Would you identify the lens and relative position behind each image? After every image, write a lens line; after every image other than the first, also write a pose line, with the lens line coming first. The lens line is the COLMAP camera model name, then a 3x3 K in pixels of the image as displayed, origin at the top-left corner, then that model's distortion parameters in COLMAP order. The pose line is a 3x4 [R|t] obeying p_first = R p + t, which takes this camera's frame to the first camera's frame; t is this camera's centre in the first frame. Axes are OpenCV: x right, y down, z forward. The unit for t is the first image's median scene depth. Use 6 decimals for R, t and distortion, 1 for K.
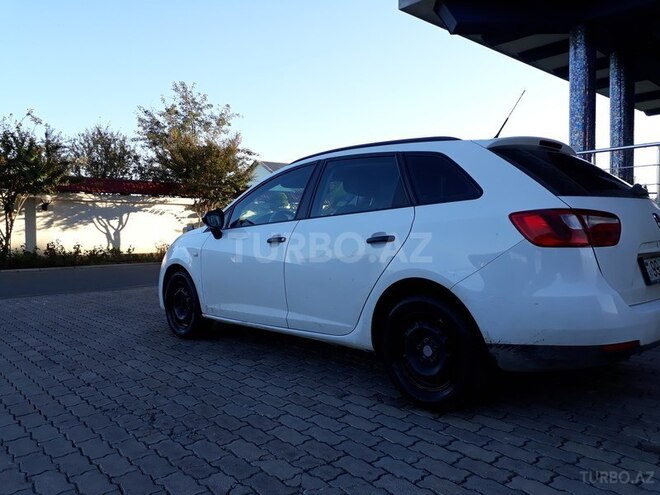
lens RADIAL K [[536.4, 0, 330.0], [0, 536.4, 247.5], [0, 0, 1]] dist [0.002353, 0.000823]
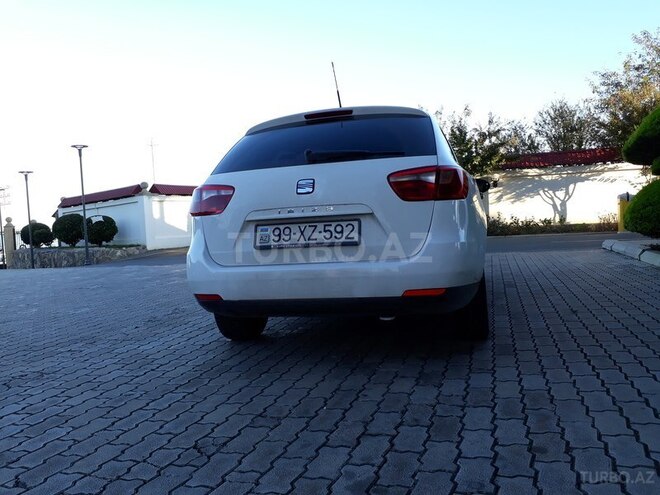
lens RADIAL K [[536.4, 0, 330.0], [0, 536.4, 247.5], [0, 0, 1]] dist [0.002353, 0.000823]
pose [[0.479697, 0.032509, -0.876832, 0.298037], [0.015205, 0.998855, 0.045351, 0.003406], [0.877303, -0.035087, 0.478653, 0.111450]]
